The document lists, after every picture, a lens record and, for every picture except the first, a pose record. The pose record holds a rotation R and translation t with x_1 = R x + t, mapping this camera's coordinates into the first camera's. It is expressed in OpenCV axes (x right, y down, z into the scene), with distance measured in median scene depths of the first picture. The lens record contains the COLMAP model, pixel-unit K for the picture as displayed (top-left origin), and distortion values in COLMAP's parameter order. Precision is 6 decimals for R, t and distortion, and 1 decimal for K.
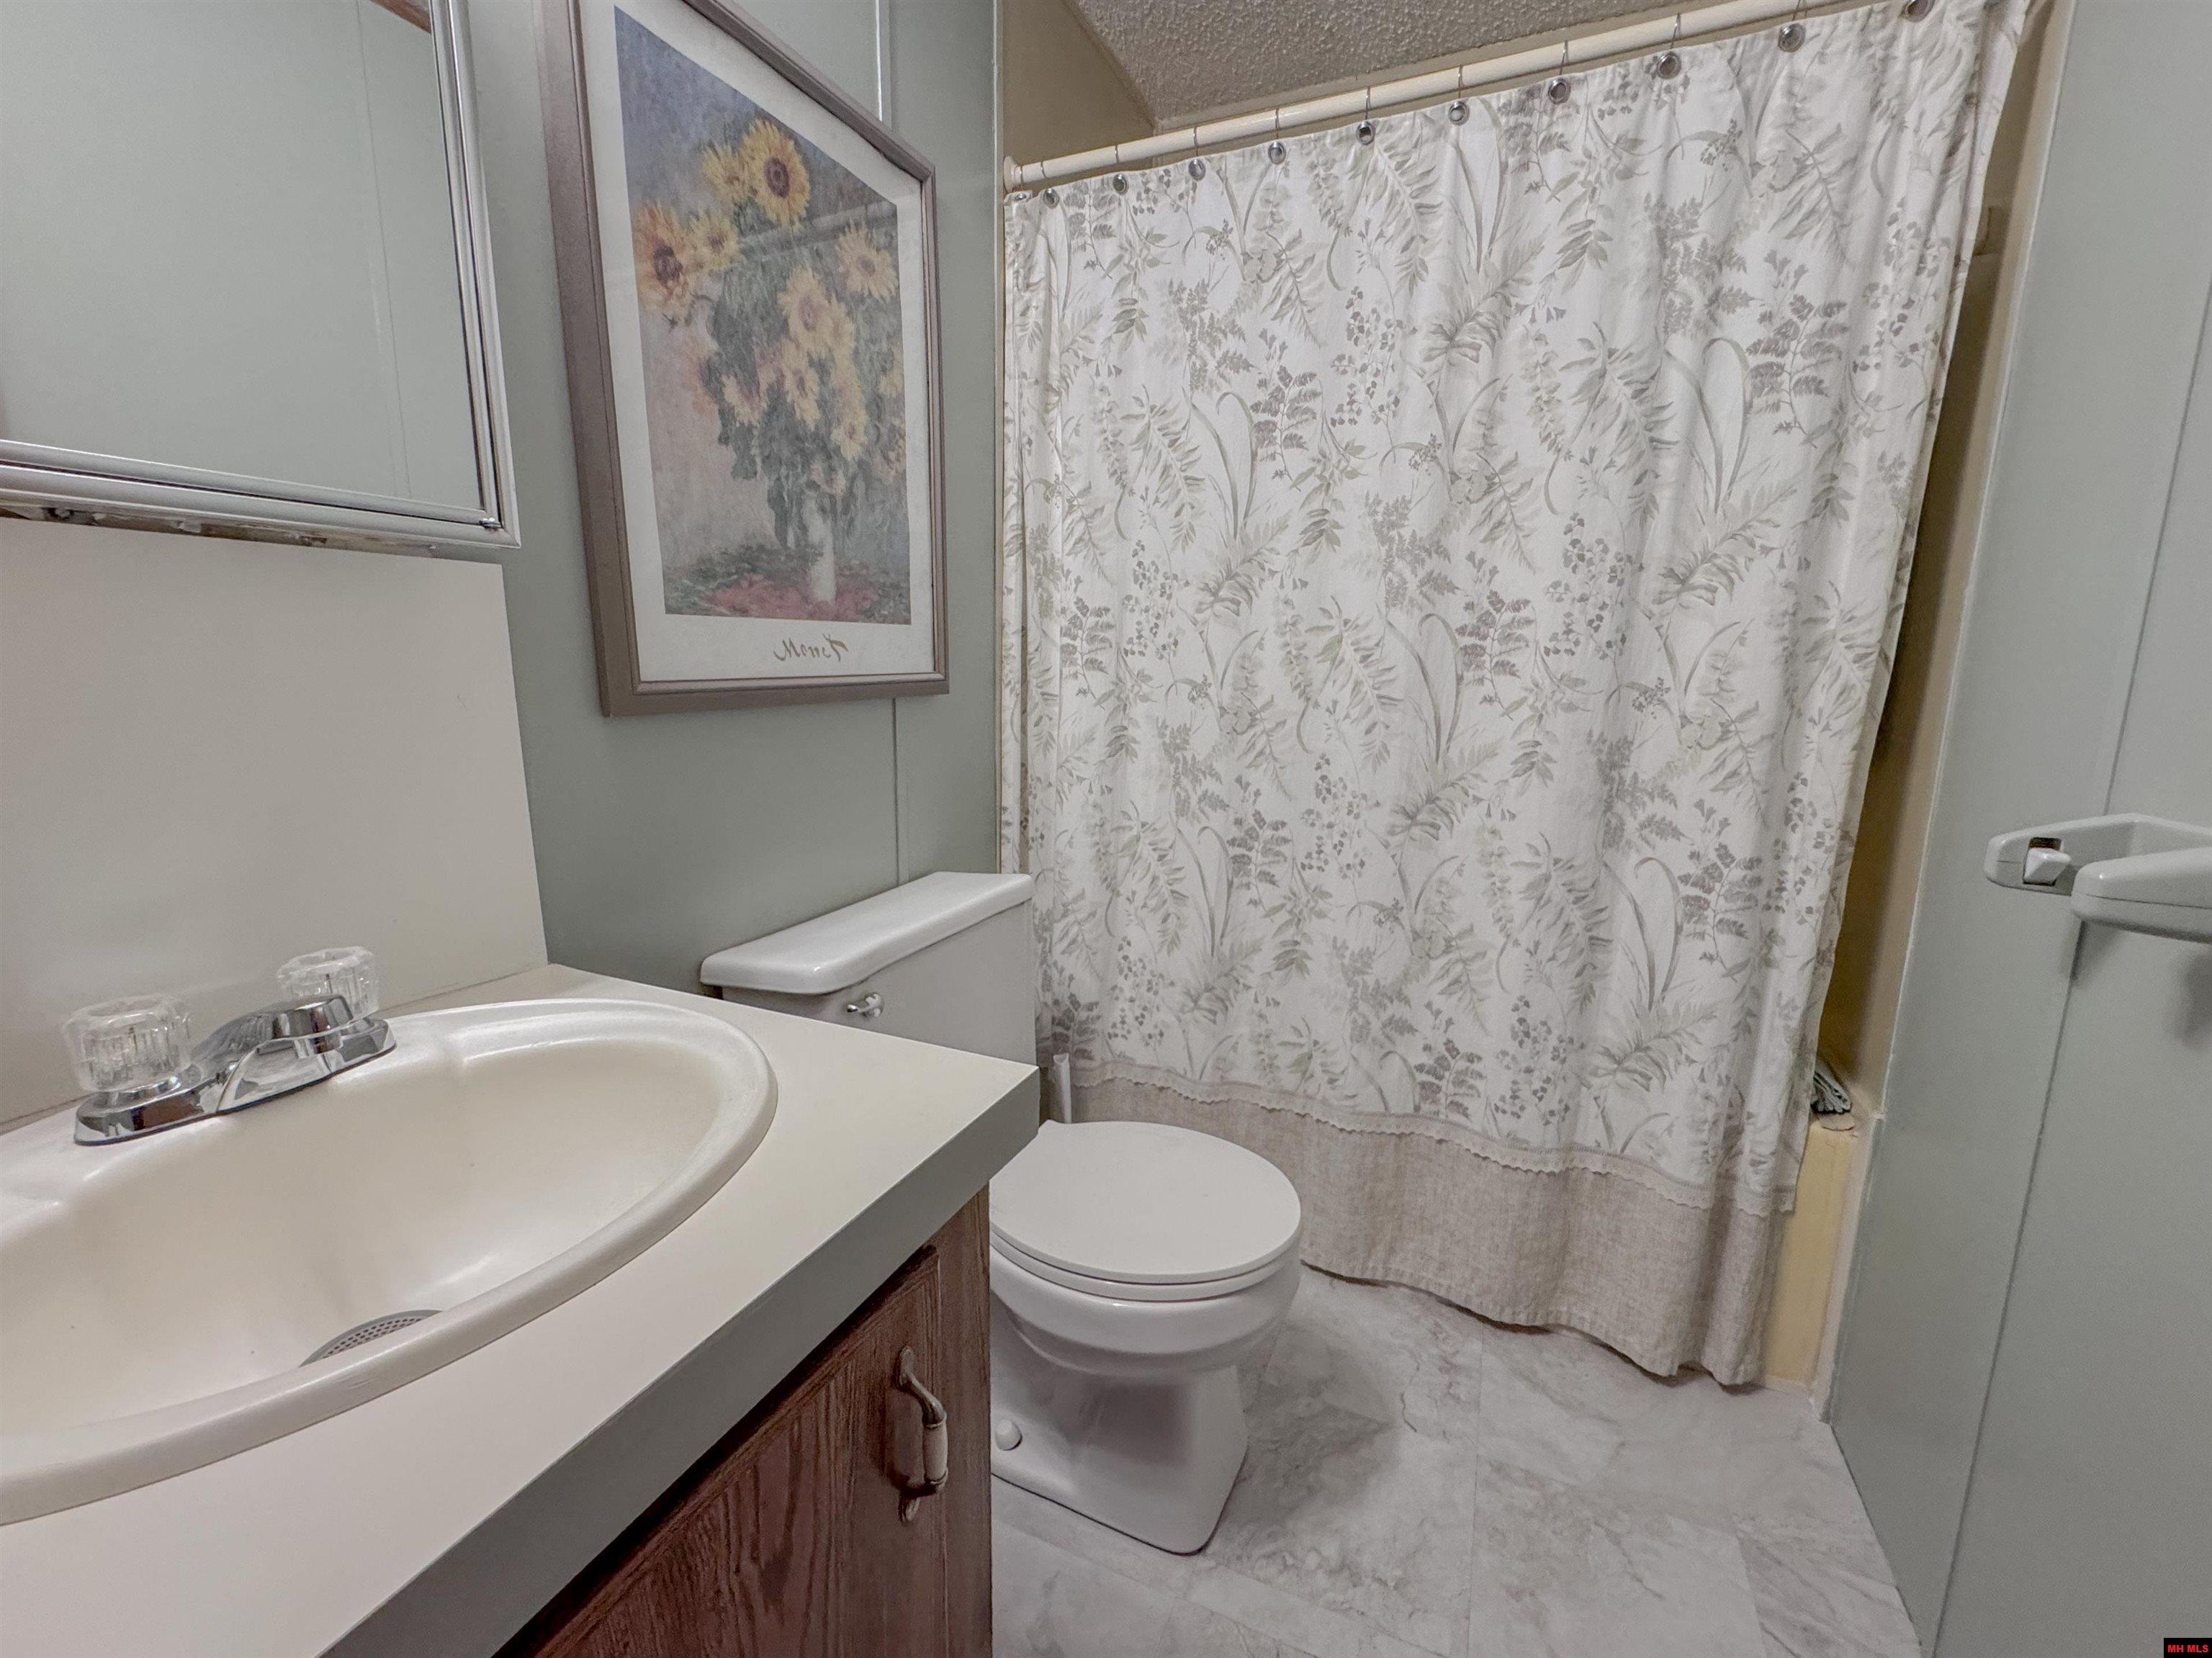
lens RADIAL K [[892.4, 0, 1099.0], [0, 892.4, 825.7], [0, 0, 1]] dist [0.002158, -0.000292]
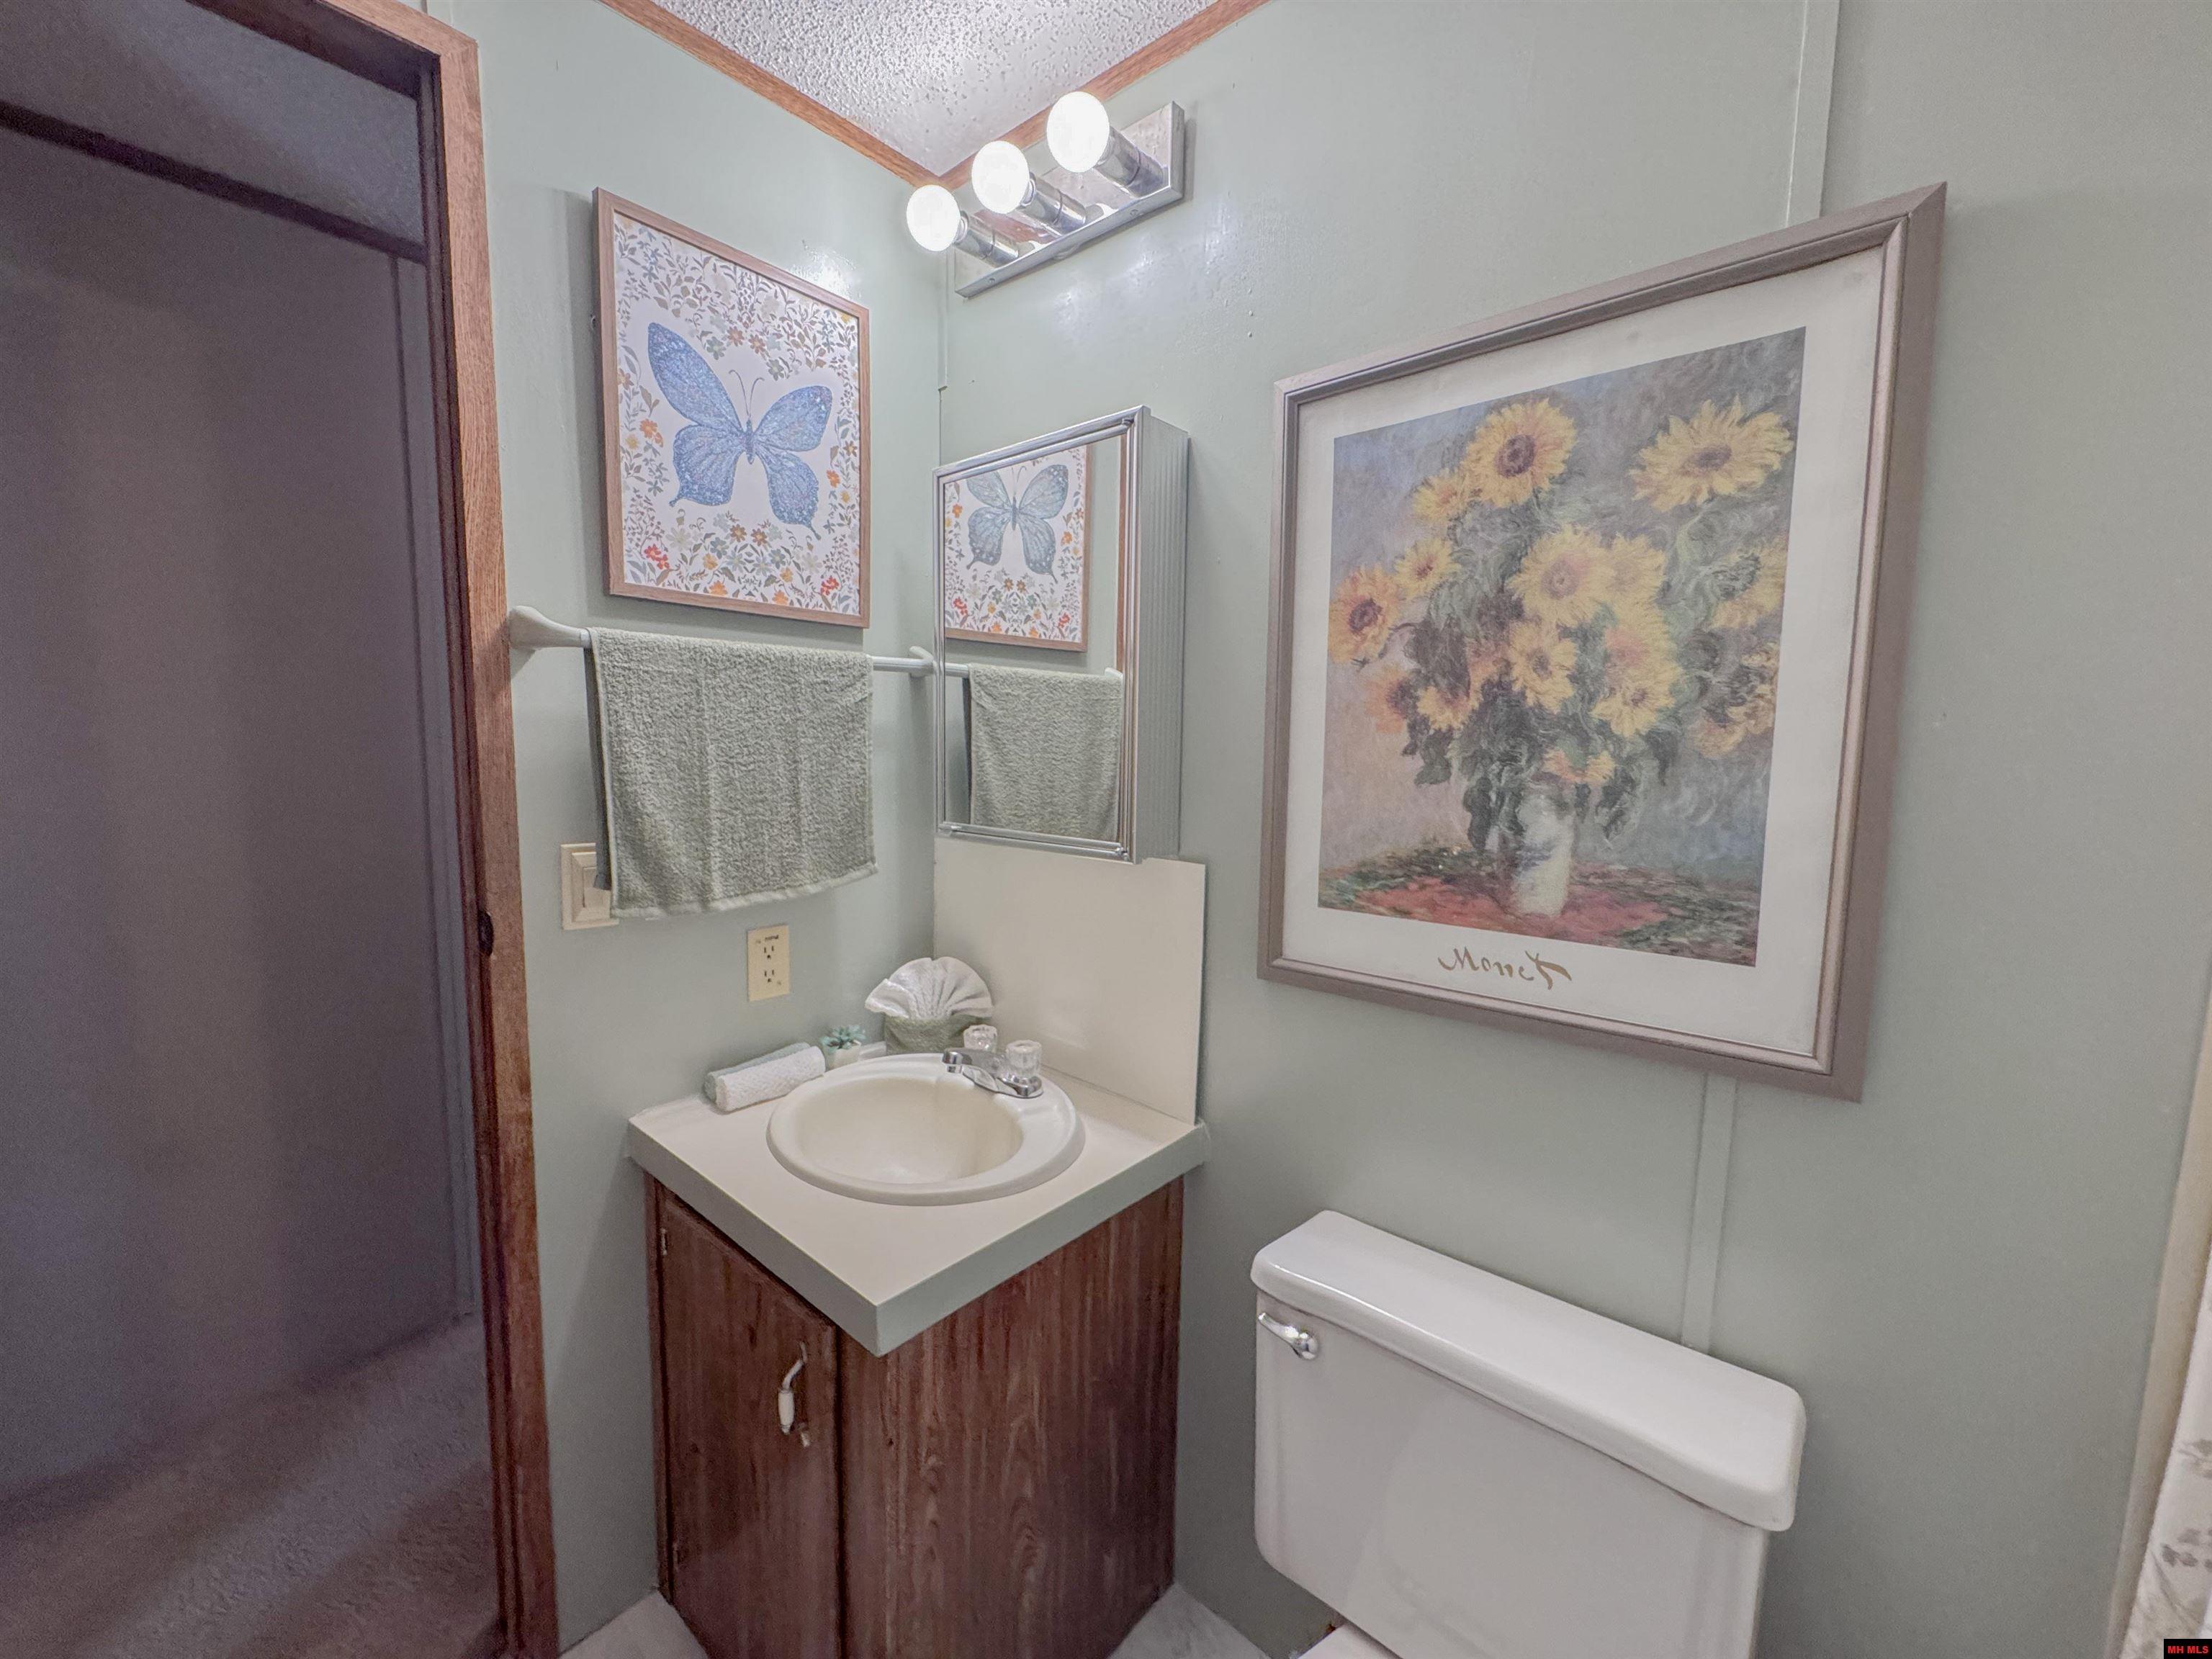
lens RADIAL K [[892.5, 0, 1099.0], [0, 892.5, 826.2], [0, 0, 1]] dist [0.002158, -0.000292]
pose [[-0.274862, 0.094915, -0.956787, 0.605716], [-0.190224, 0.970077, 0.150880, -0.398331], [0.942478, 0.223475, -0.248583, 0.859395]]
